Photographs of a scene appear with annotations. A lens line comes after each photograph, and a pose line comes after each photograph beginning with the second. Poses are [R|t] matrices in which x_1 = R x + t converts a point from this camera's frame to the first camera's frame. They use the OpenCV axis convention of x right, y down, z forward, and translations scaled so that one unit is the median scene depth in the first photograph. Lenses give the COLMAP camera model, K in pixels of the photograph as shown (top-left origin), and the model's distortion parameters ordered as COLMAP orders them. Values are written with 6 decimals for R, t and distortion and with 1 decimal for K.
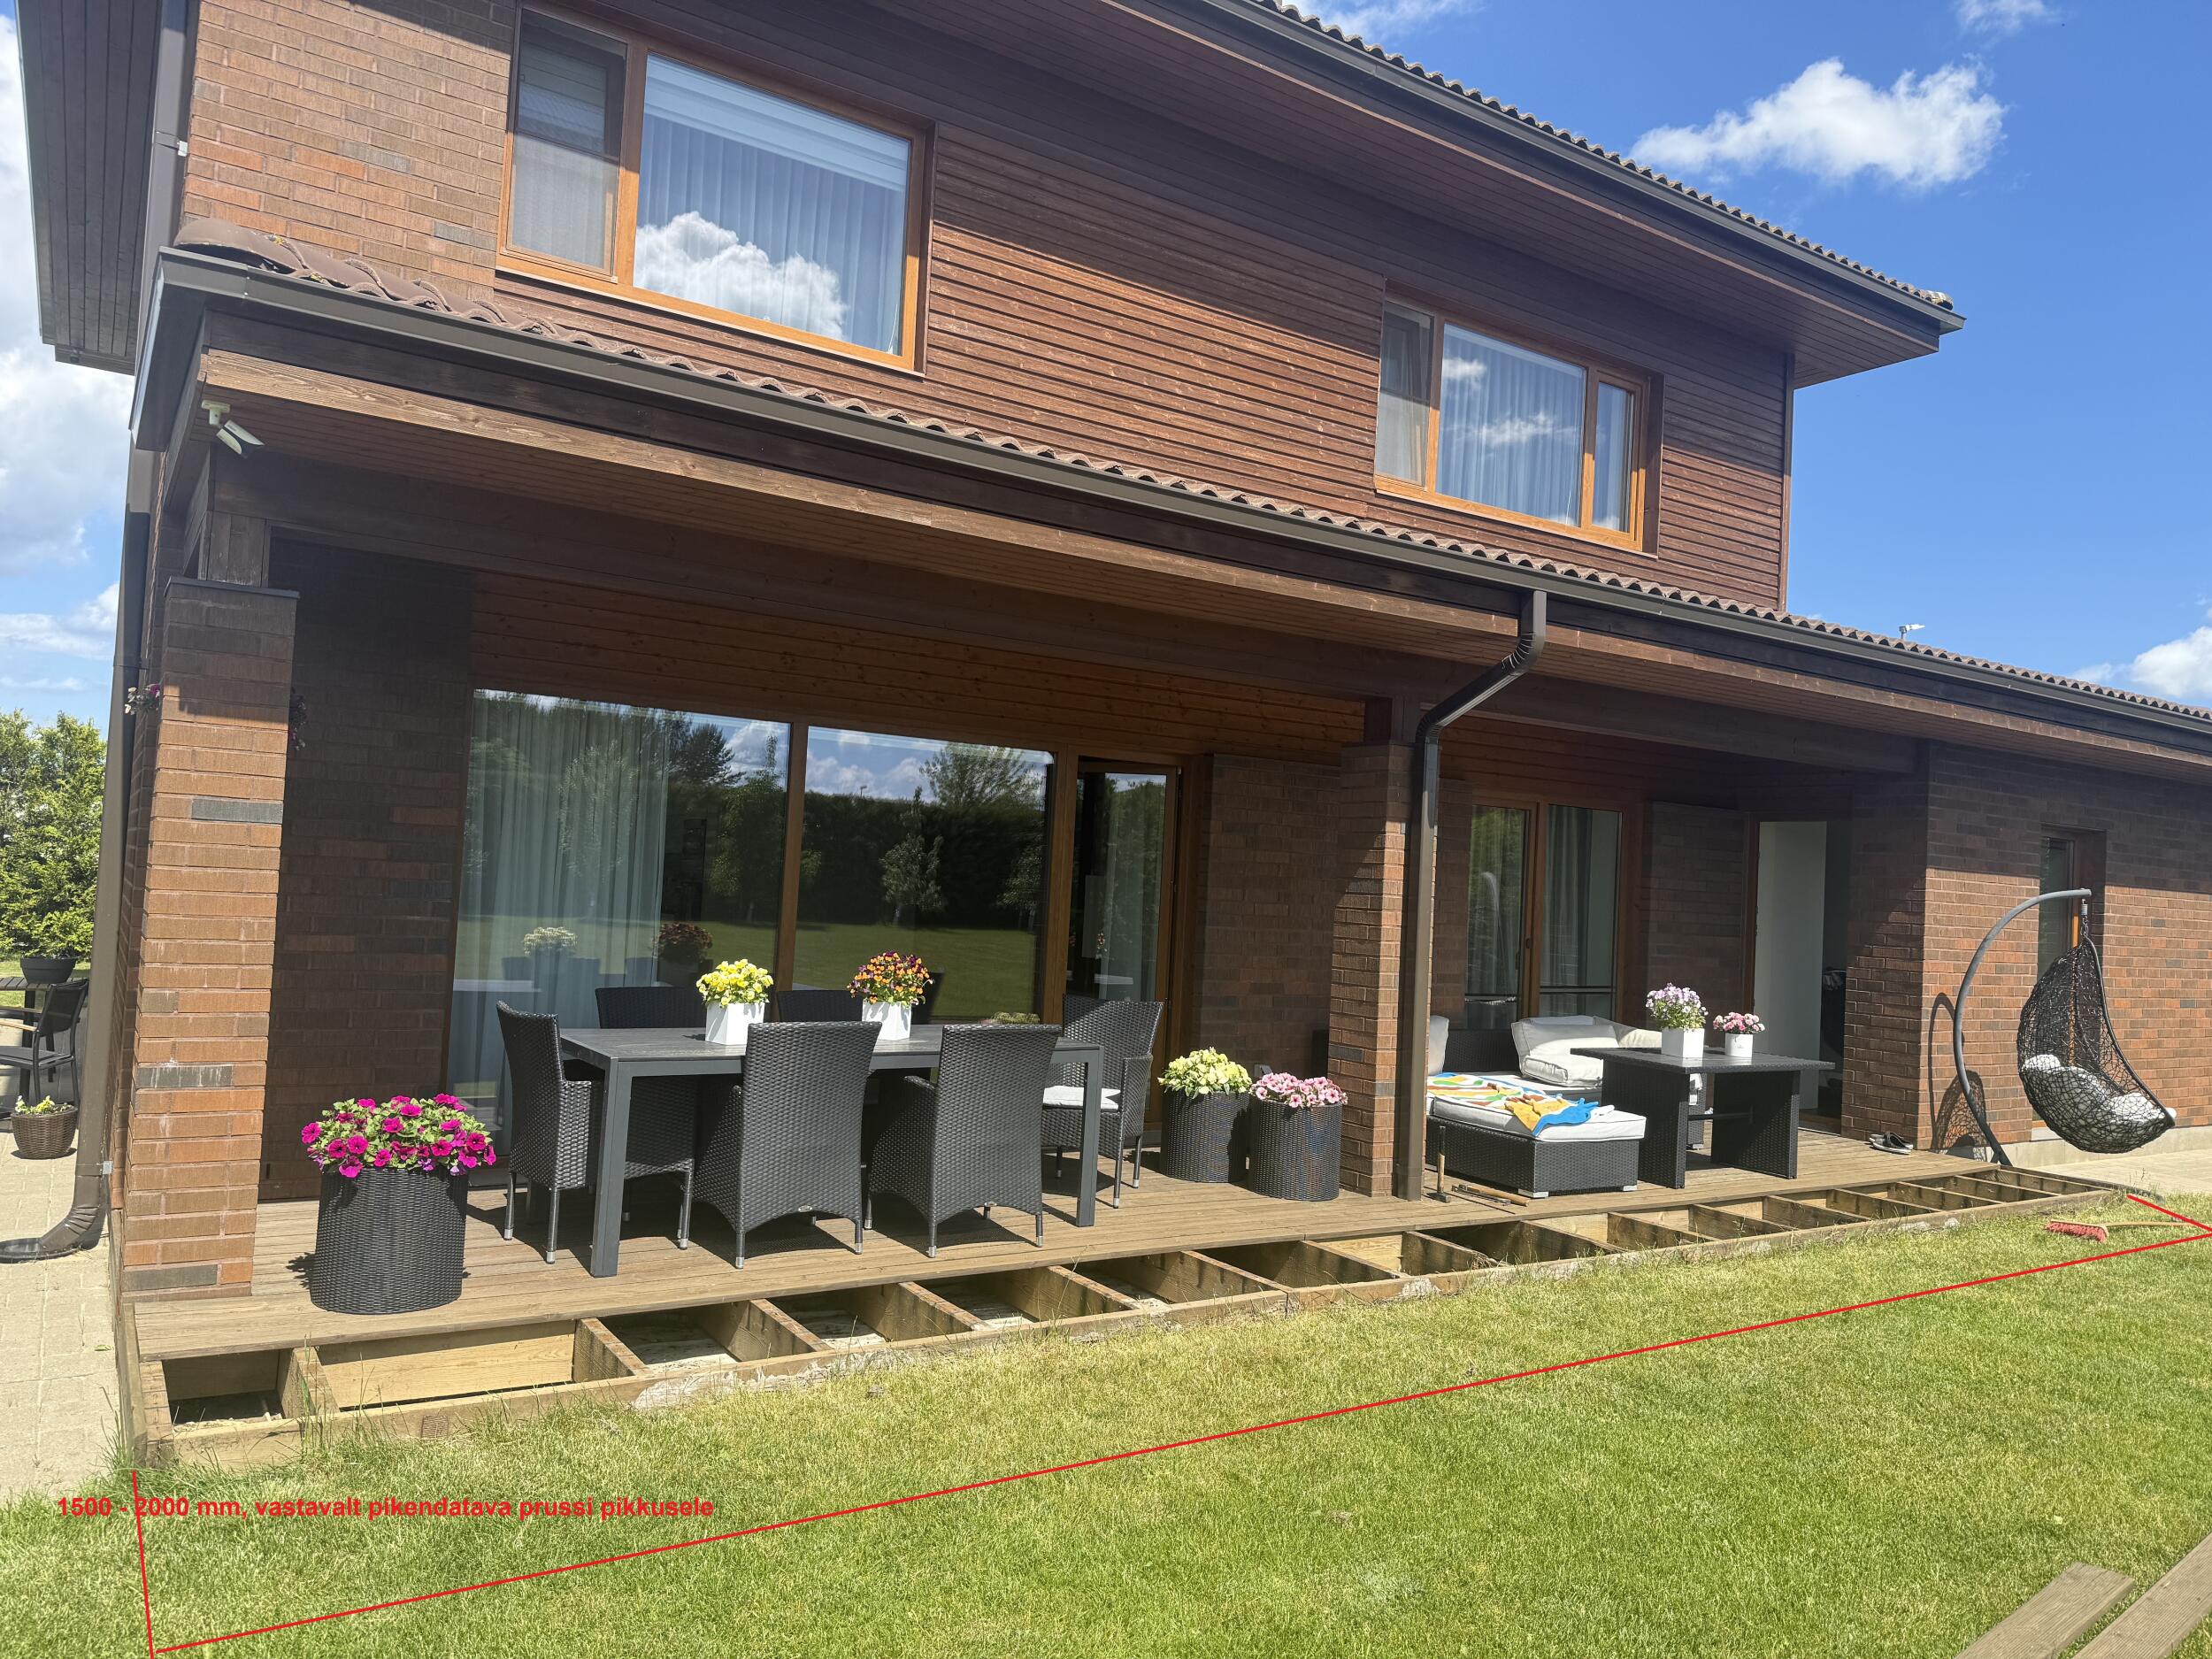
lens RADIAL K [[1553.9, 0, 1101.8], [0, 1553.9, 832.7], [0, 0, 1]] dist [0.089384, -0.110938]
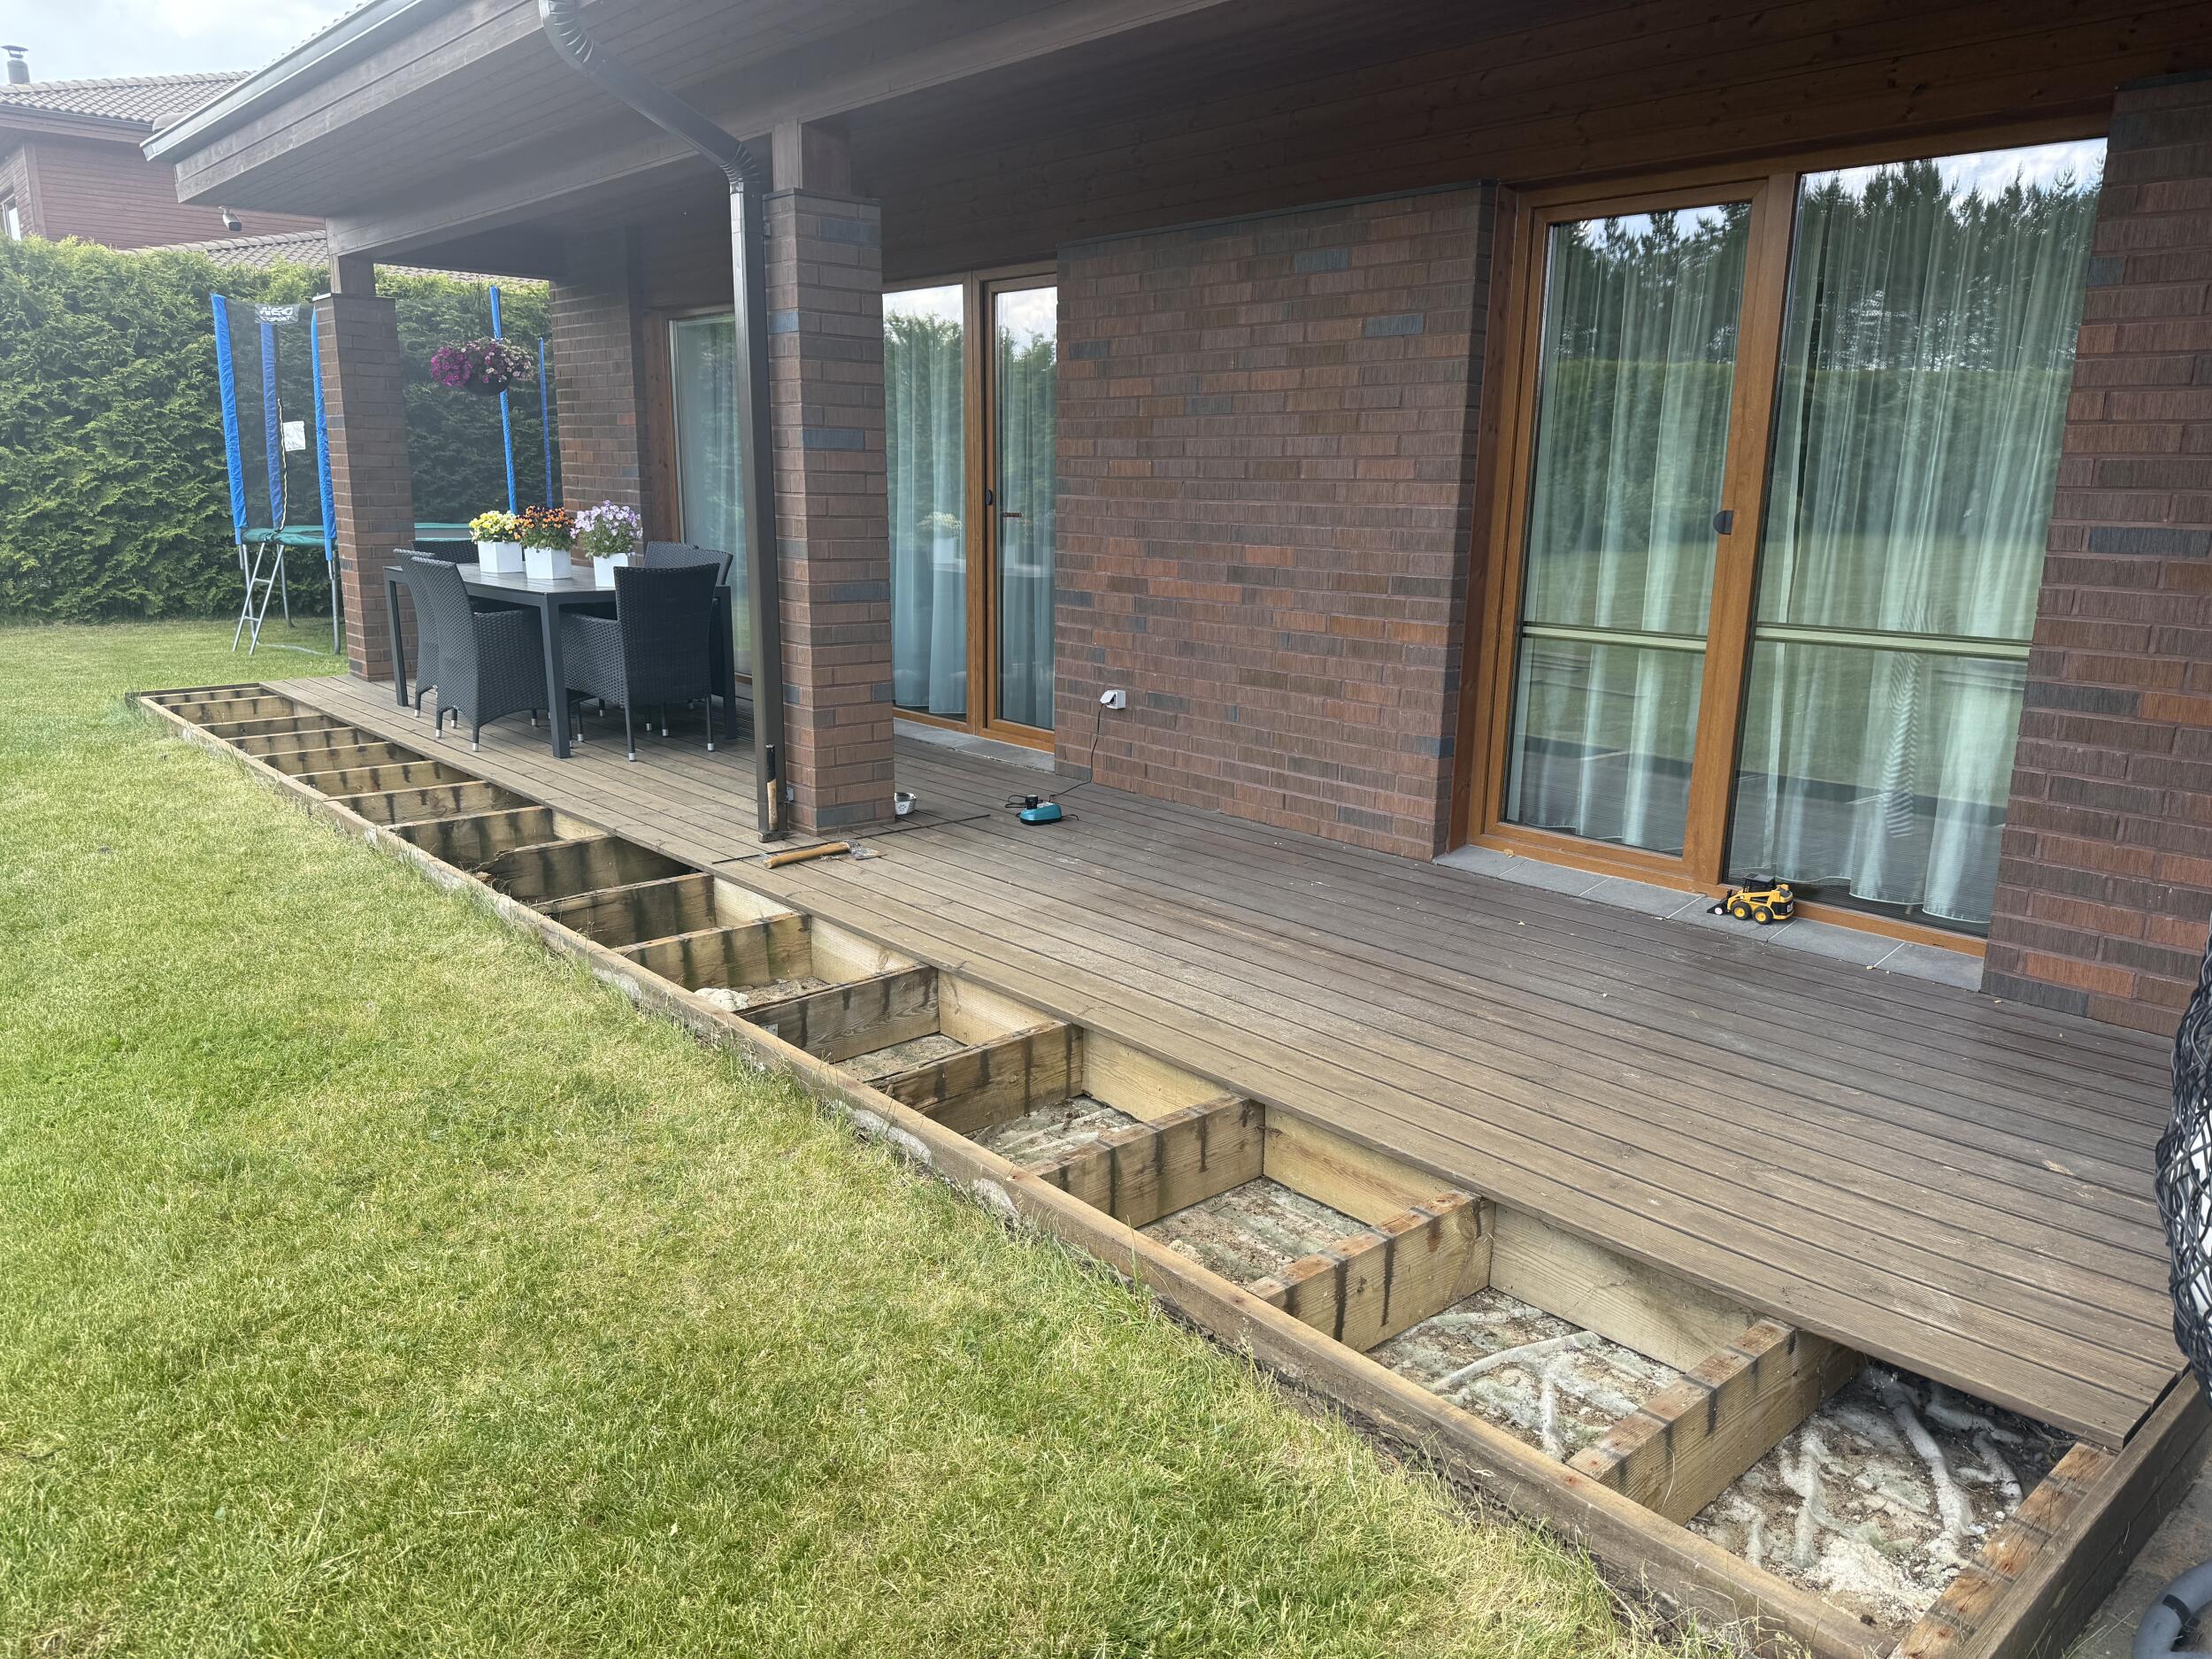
lens RADIAL K [[1553.9, 0, 1116.3], [0, 1553.9, 842.4], [0, 0, 1]] dist [0.089384, -0.110938]
pose [[0.147741, 0.184565, -0.971652, 1.045376], [0.031869, 0.981035, 0.191194, 0.102712], [0.988512, -0.059213, 0.139057, 1.147278]]
